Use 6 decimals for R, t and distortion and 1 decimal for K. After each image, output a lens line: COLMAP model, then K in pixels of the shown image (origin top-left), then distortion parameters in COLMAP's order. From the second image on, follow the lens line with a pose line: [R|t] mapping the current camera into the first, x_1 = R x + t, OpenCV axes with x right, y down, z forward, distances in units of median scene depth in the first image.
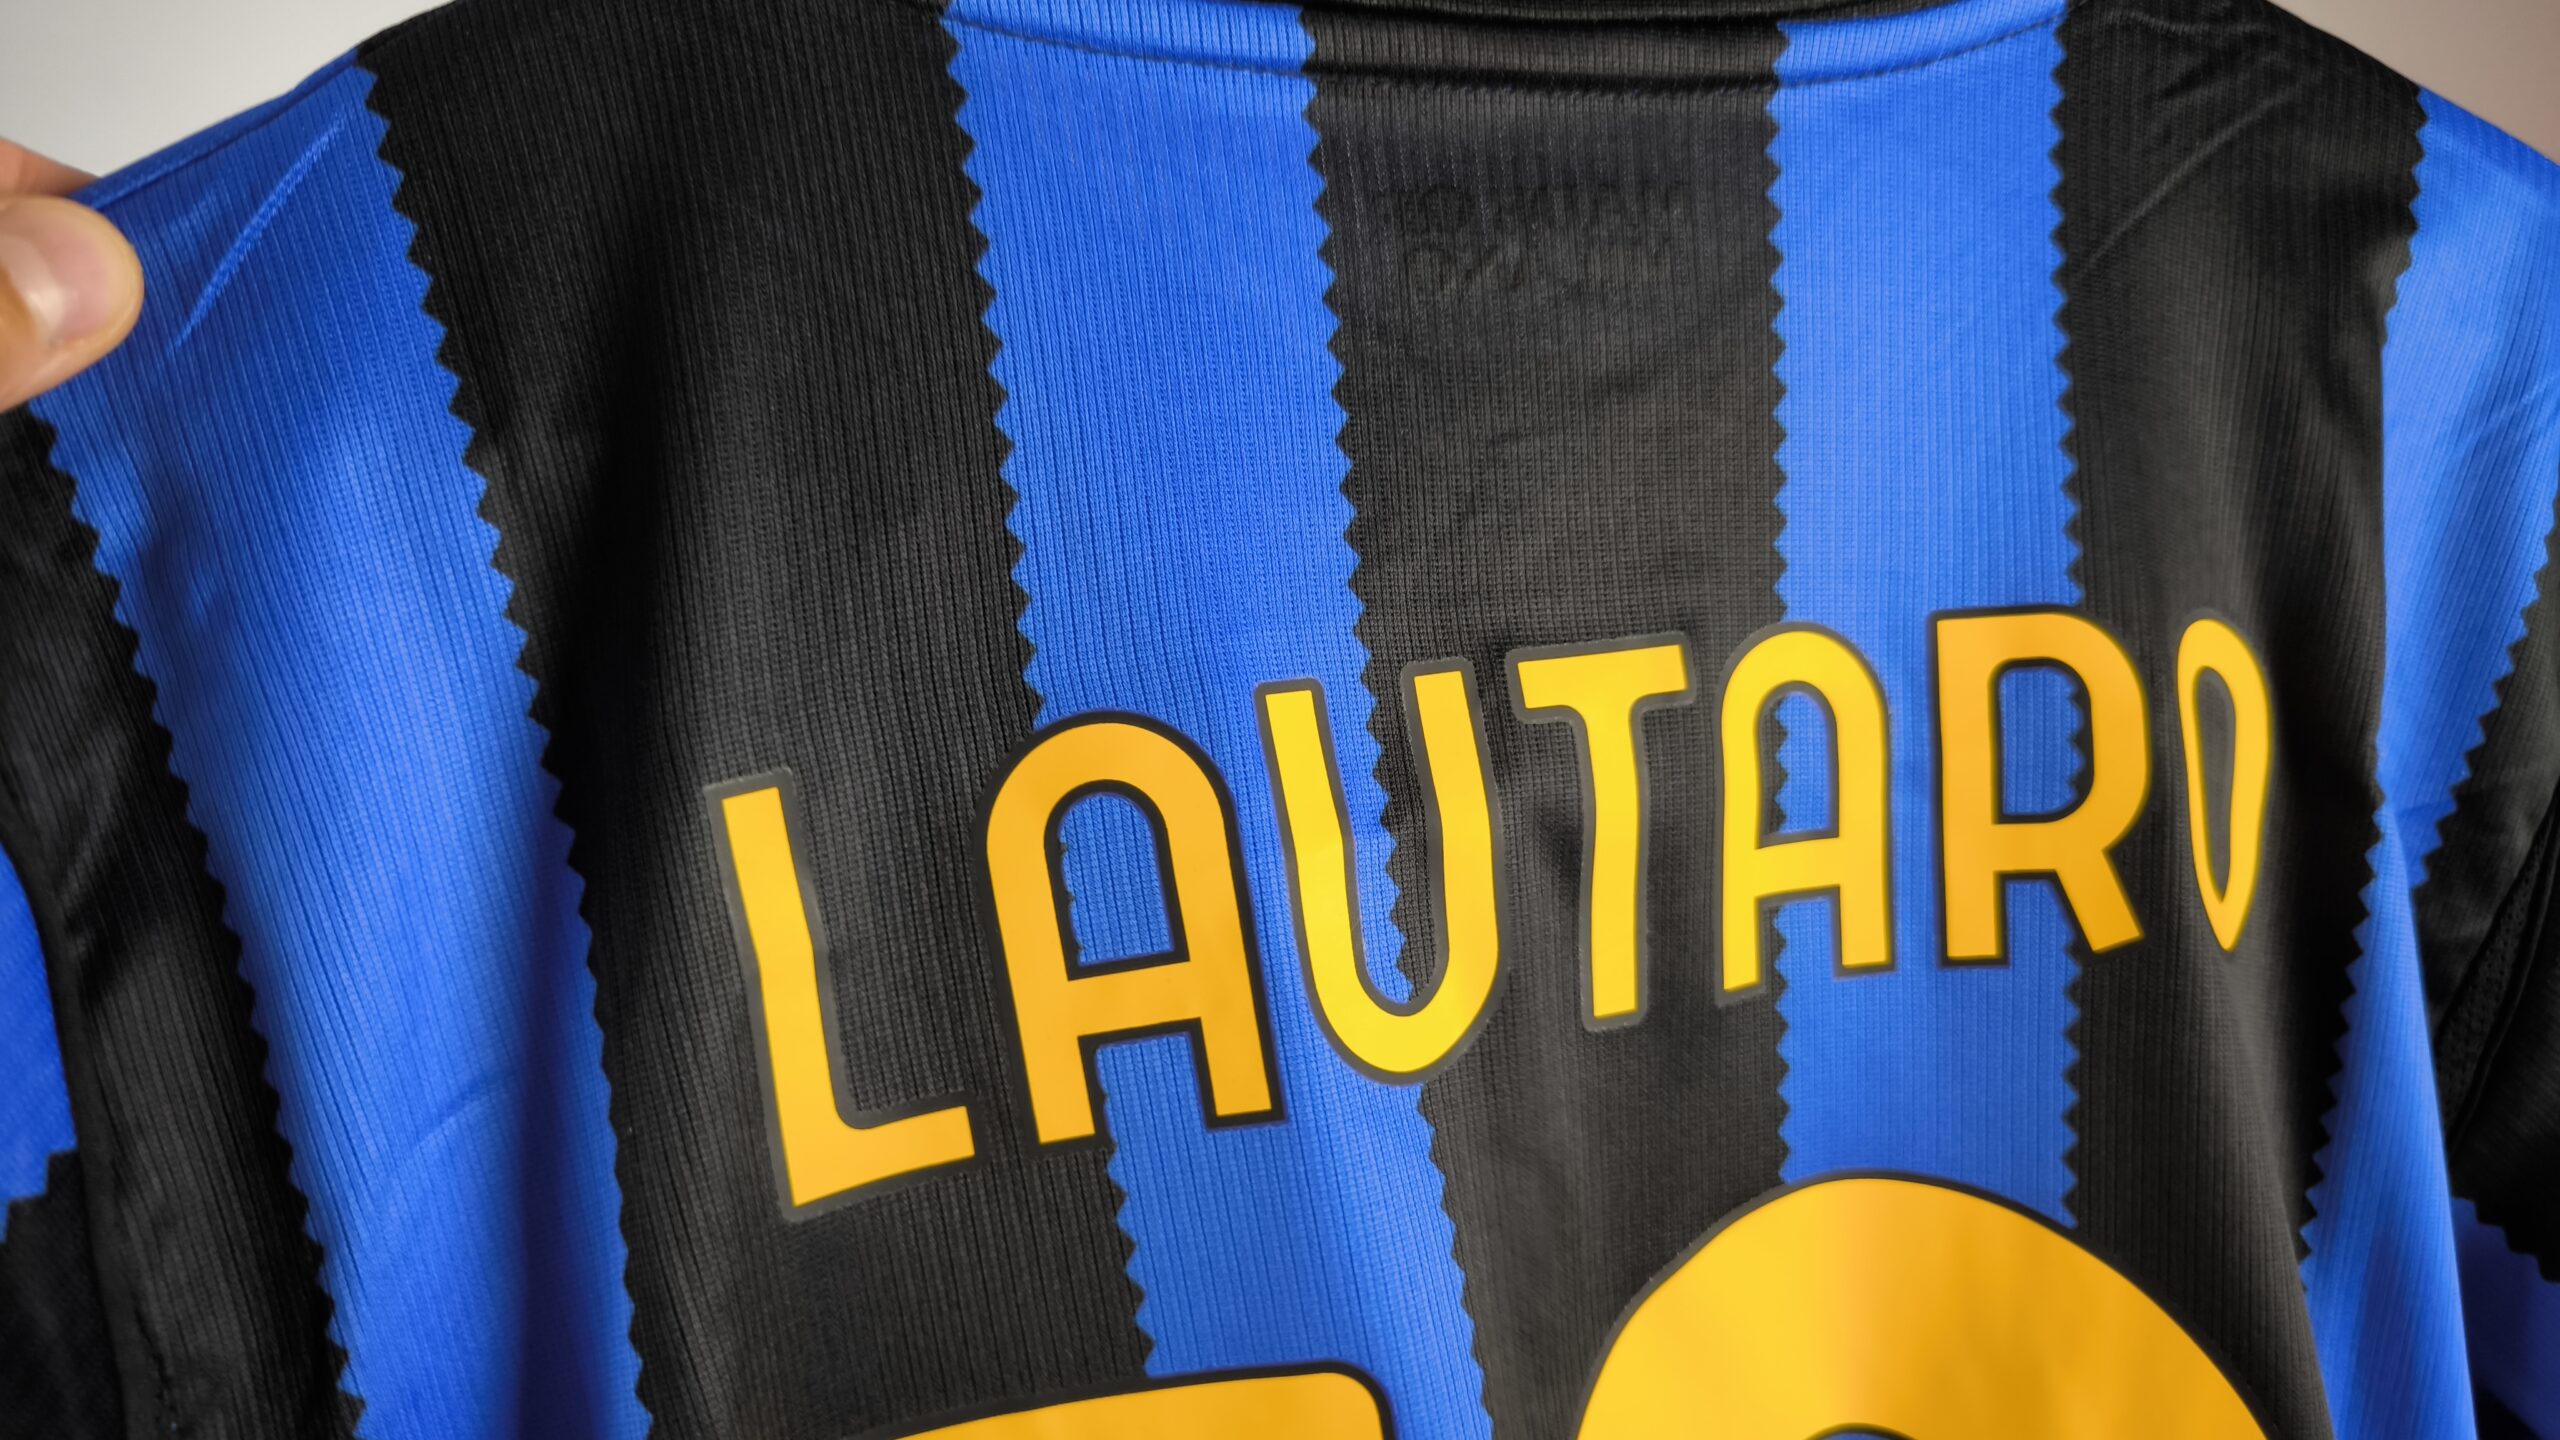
lens RADIAL K [[1826.3, 0, 1280.0], [0, 1826.3, 720.0], [0, 0, 1]] dist [-0.029958, -0.000630]
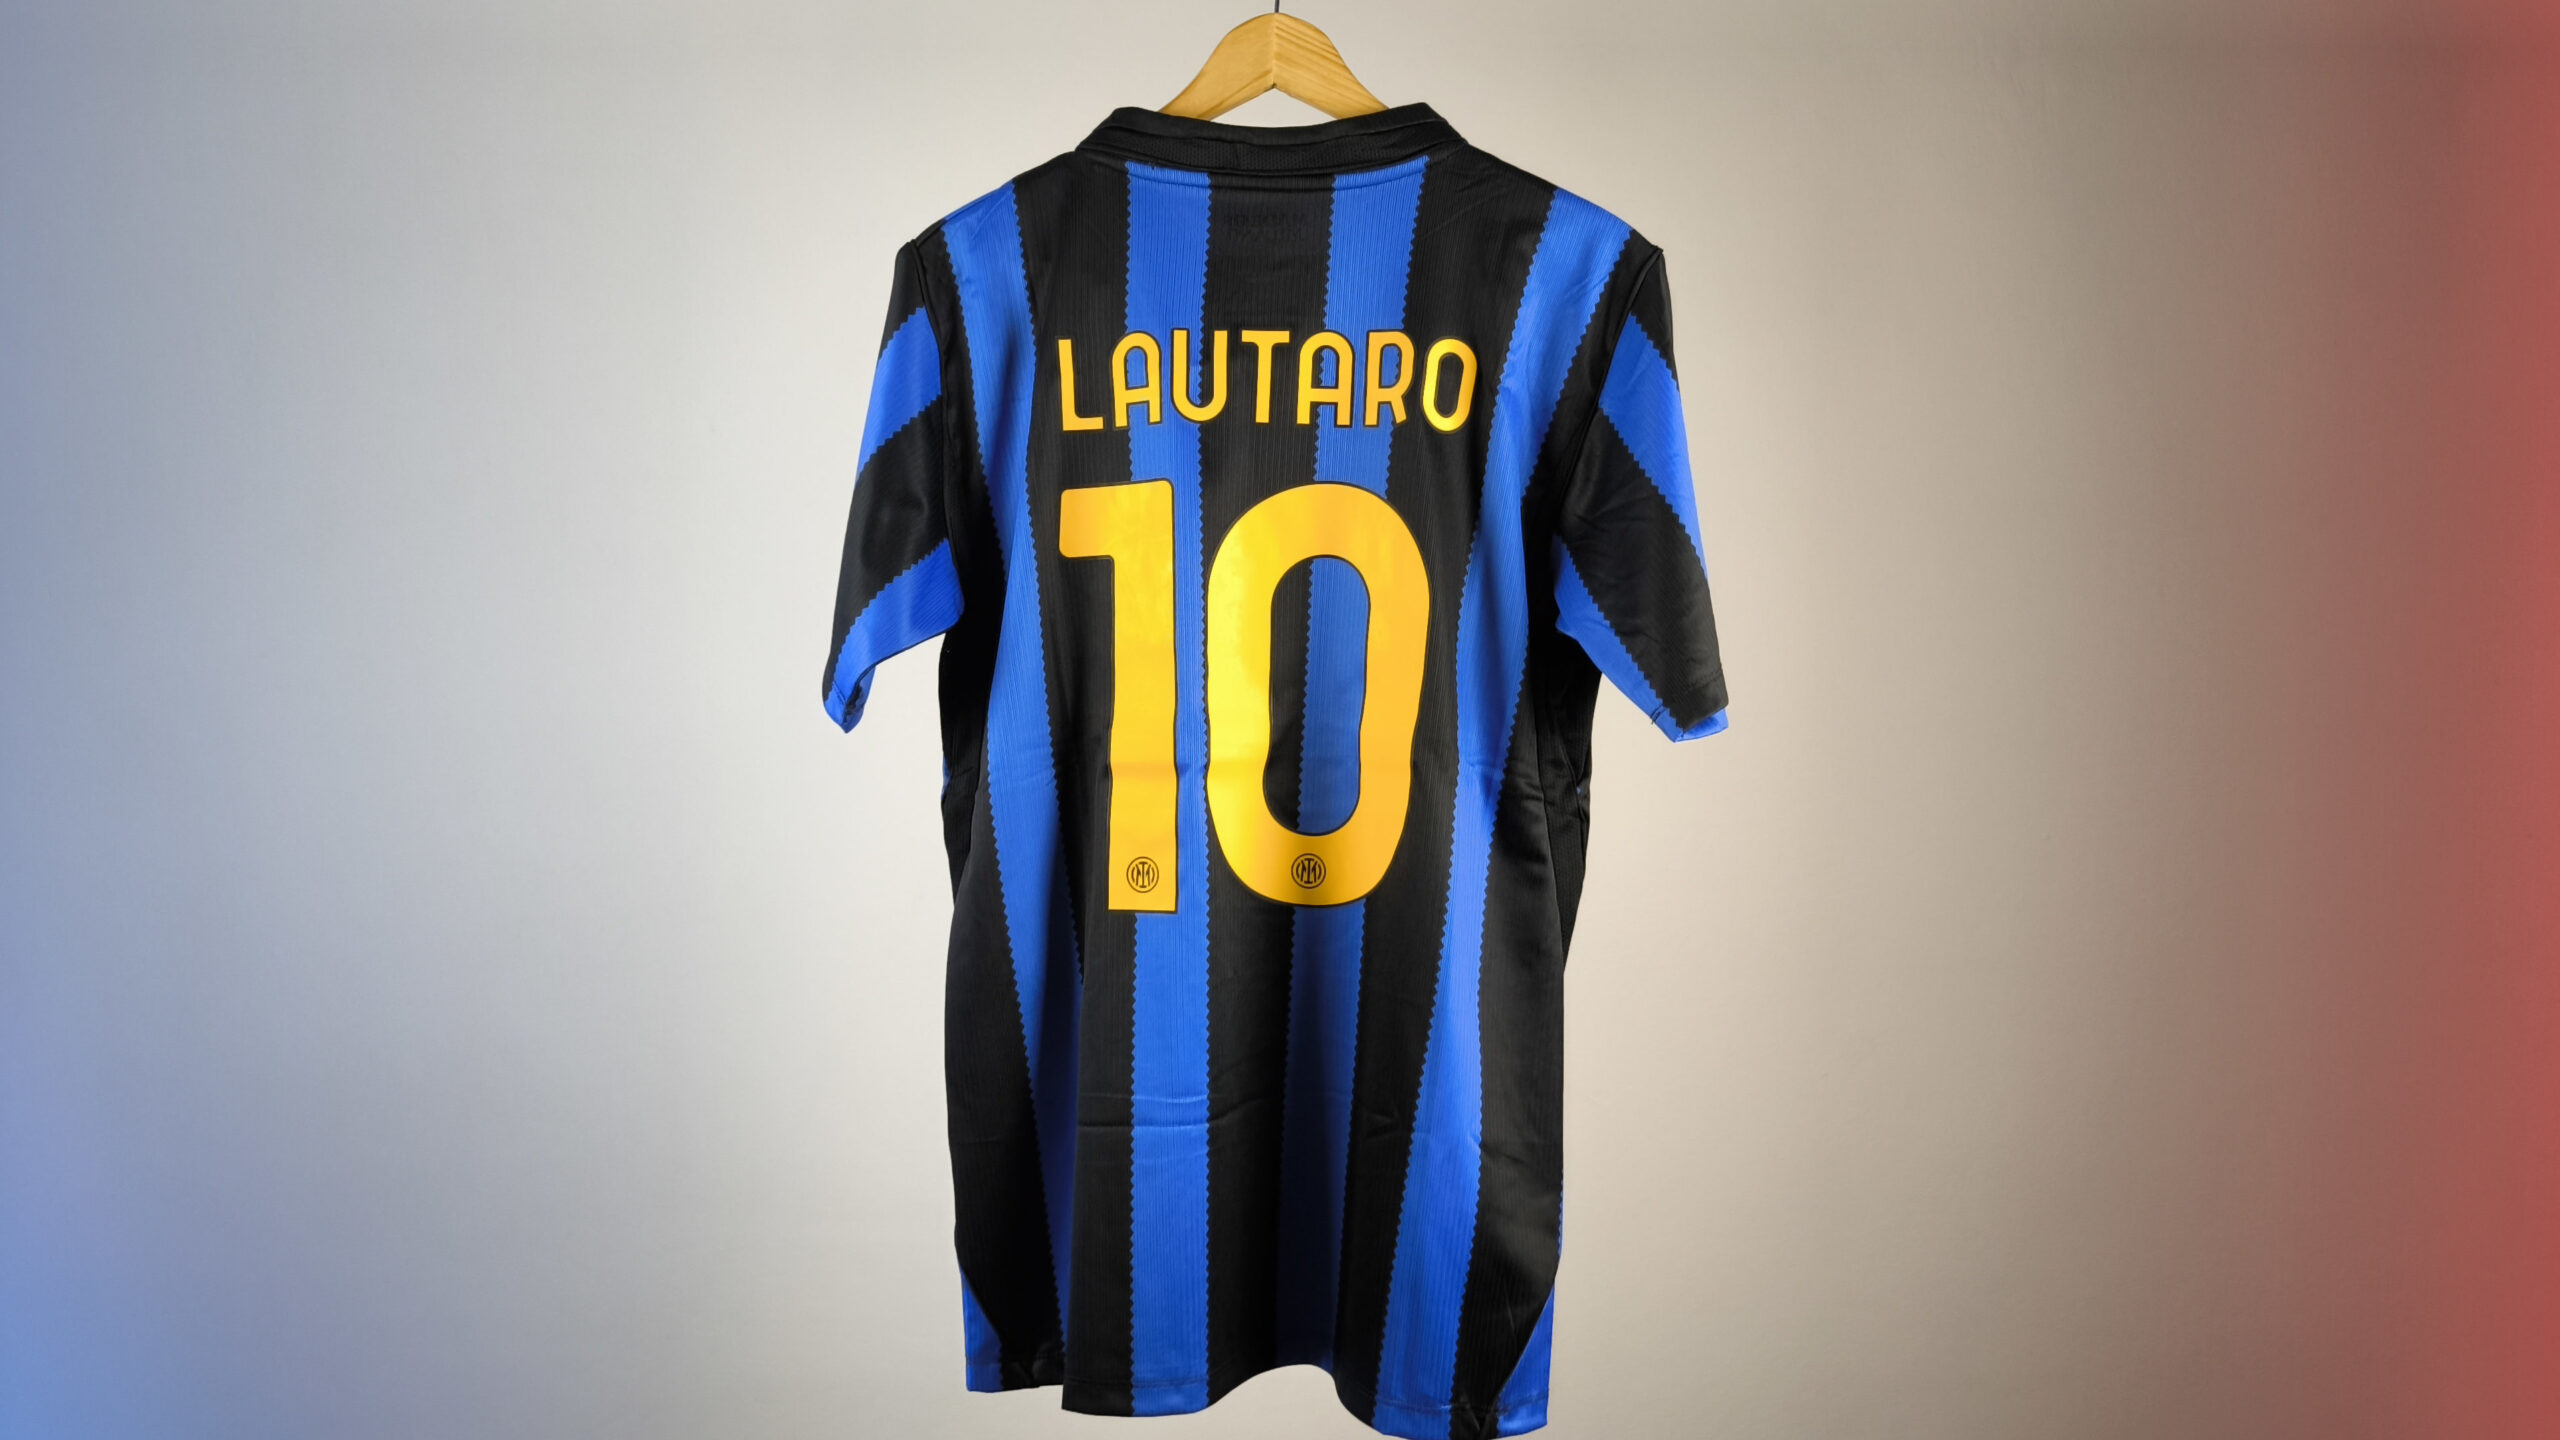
lens RADIAL K [[1826.3, 0, 1280.0], [0, 1826.3, 720.0], [0, 0, 1]] dist [-0.029958, -0.000630]
pose [[0.918011, 0.125917, -0.376033, 1.794148], [-0.122335, 0.991924, 0.033495, 0.665088], [0.377214, 0.015253, 0.926001, -2.660622]]
